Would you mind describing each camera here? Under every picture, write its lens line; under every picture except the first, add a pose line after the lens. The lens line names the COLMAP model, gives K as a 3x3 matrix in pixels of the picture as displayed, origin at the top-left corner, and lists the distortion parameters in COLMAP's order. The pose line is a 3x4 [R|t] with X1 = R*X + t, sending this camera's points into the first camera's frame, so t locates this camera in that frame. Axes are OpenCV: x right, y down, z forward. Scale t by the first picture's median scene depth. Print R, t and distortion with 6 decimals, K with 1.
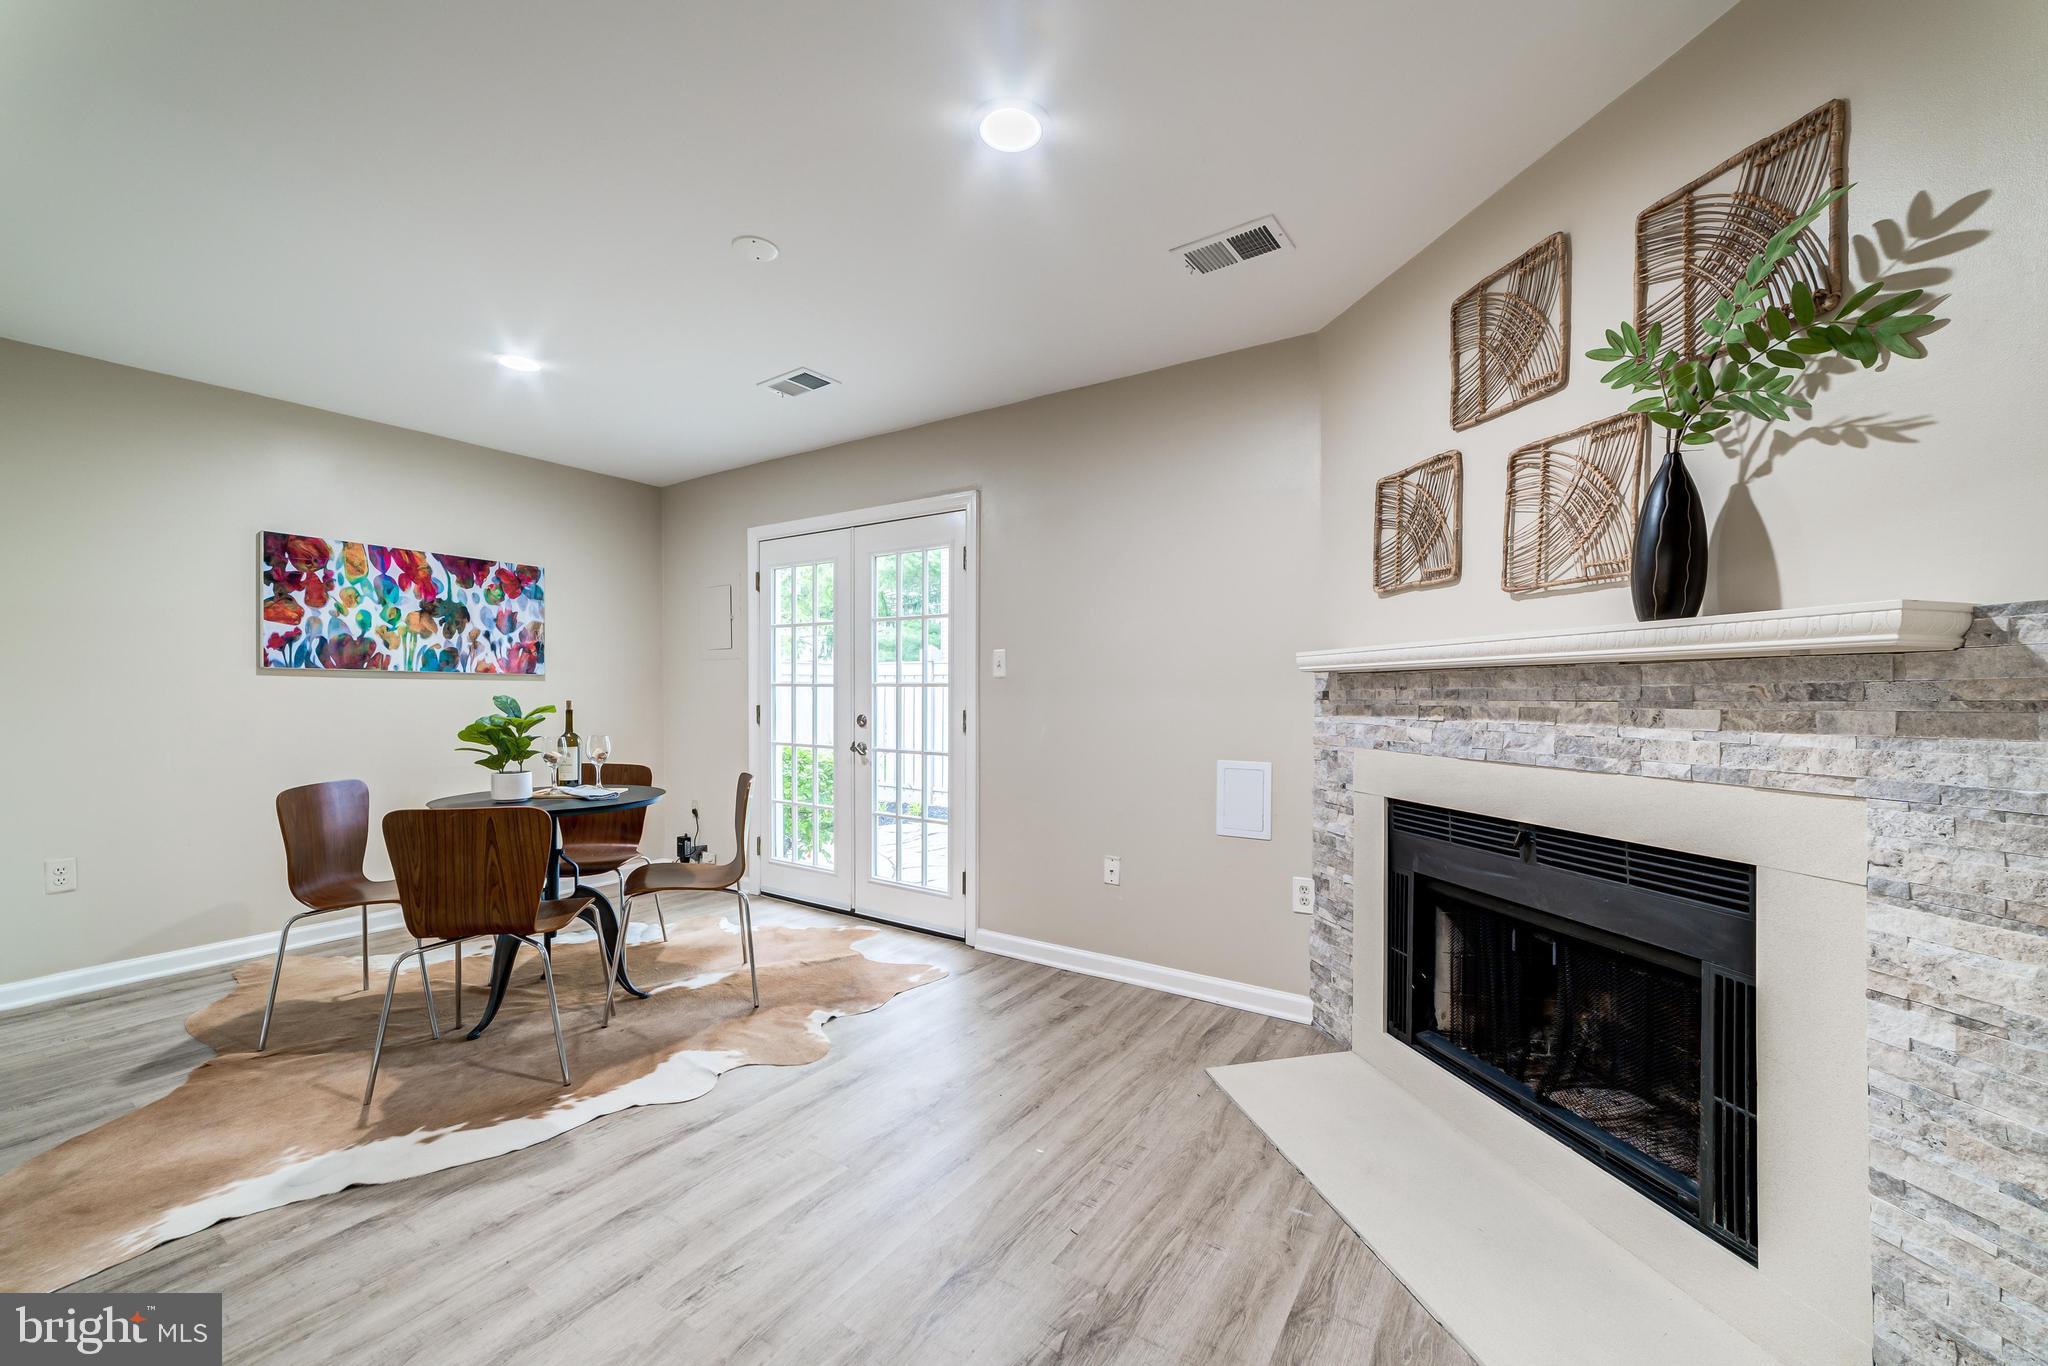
lens RADIAL K [[790.2, 0, 1029.8], [0, 790.2, 699.5], [0, 0, 1]] dist [-0.018228, 0.008439]
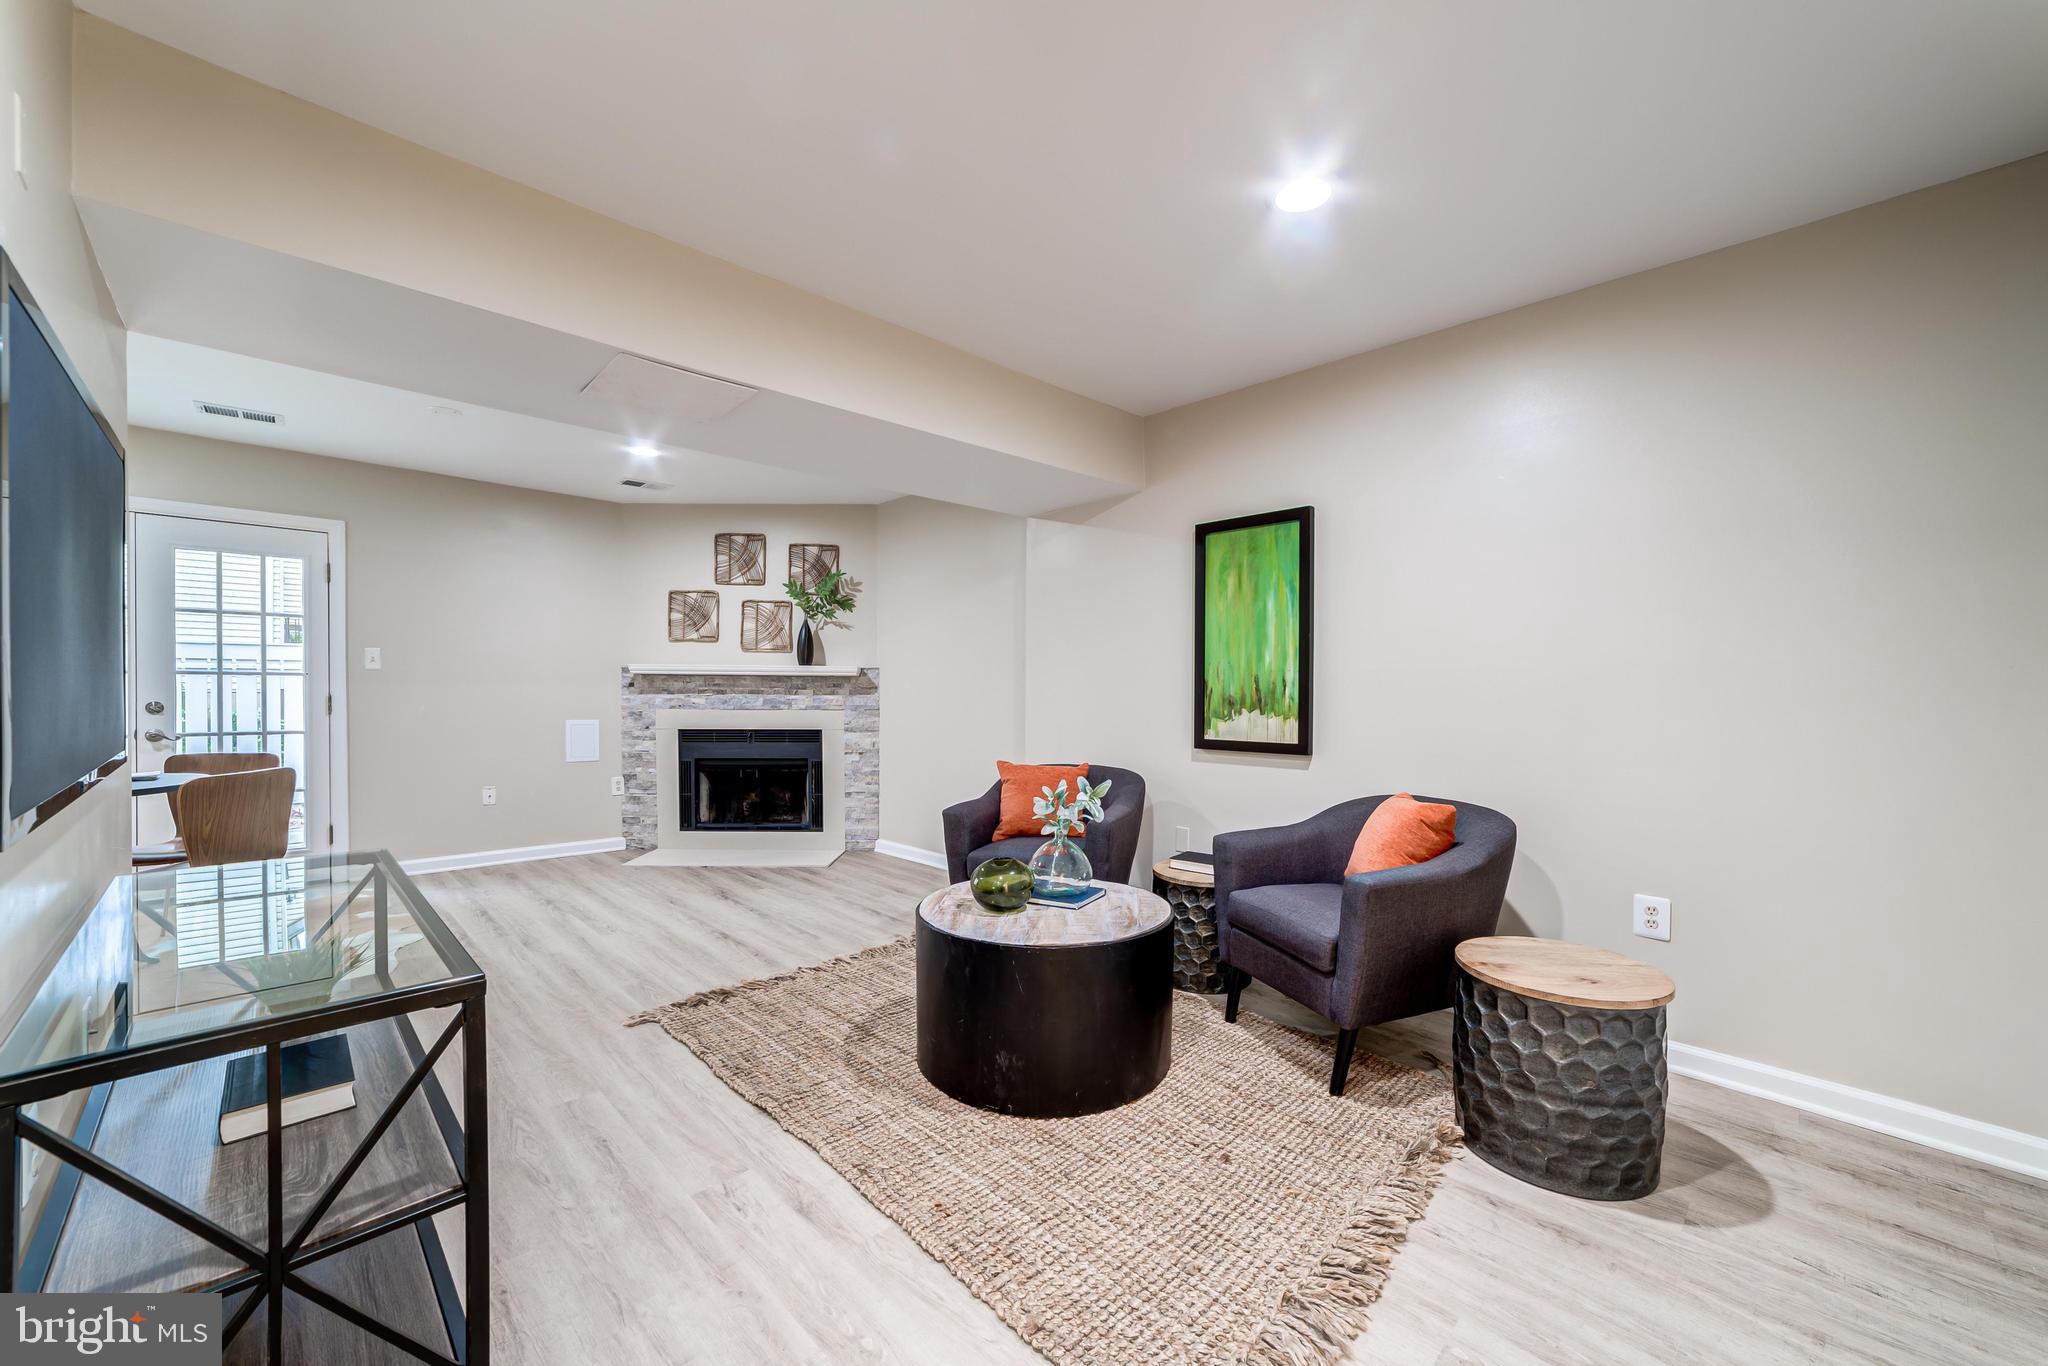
lens RADIAL K [[790.2, 0, 1030.1], [0, 790.2, 713.7], [0, 0, 1]] dist [-0.018228, 0.008439]
pose [[0.210790, -0.033562, 0.976955, -1.591310], [-0.000982, 0.999403, 0.034545, -0.002906], [-0.977531, -0.008241, 0.210631, -0.499884]]
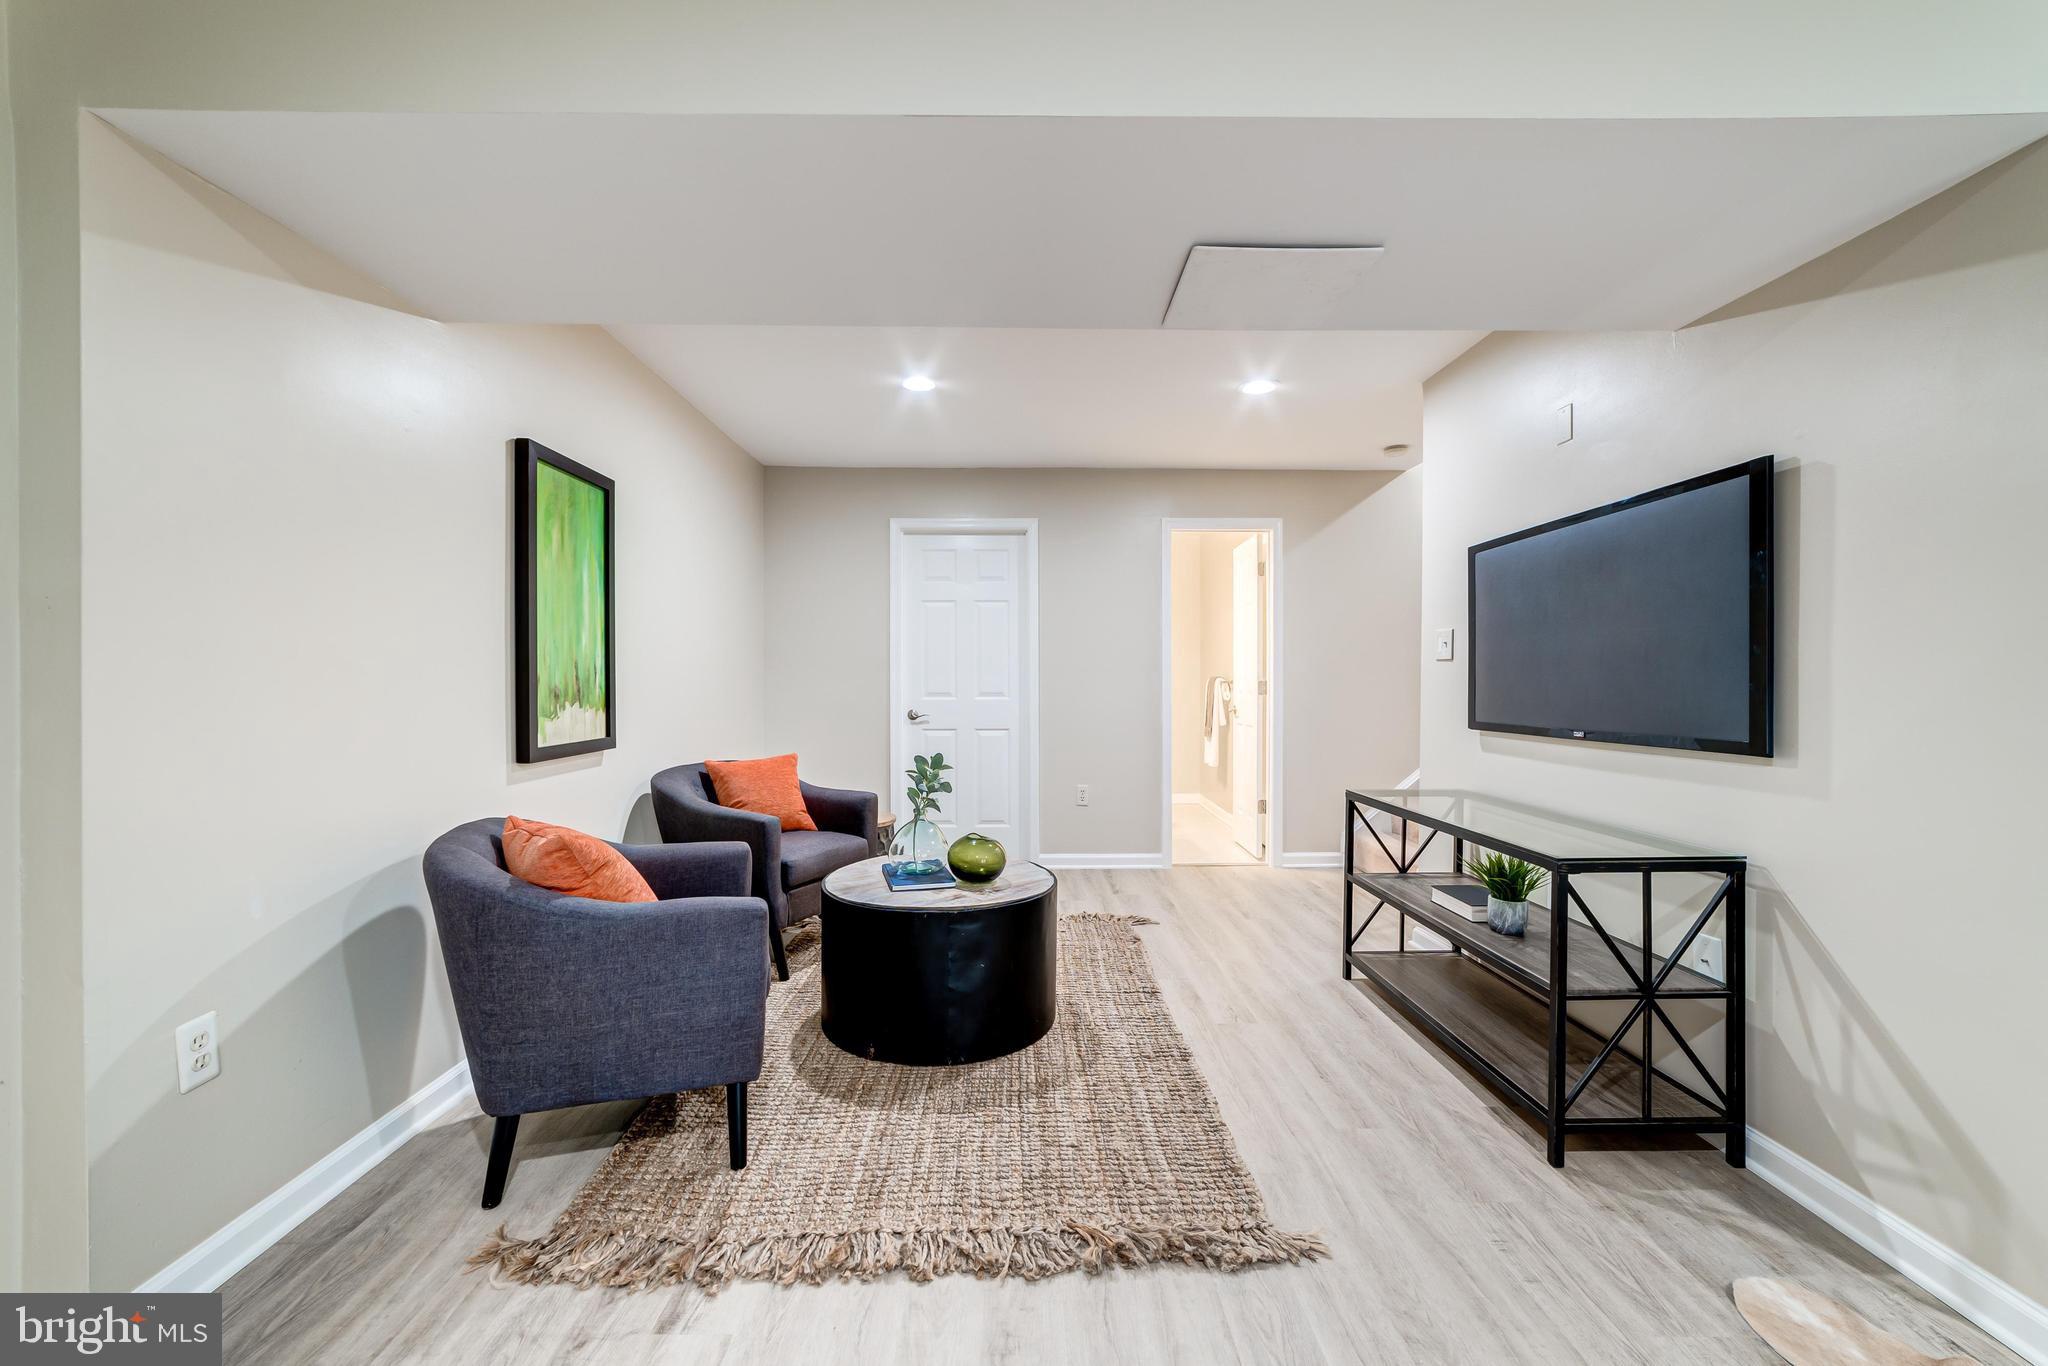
lens RADIAL K [[803.8, 0, 1034.3], [0, 803.8, 691.5], [0, 0, 1]] dist [-0.022238, 0.011155]
pose [[-0.827351, -0.001496, -0.561683, -0.056969], [-0.010577, 0.999861, 0.012918, 0.000109], [0.561586, 0.016628, -0.827251, 0.711701]]
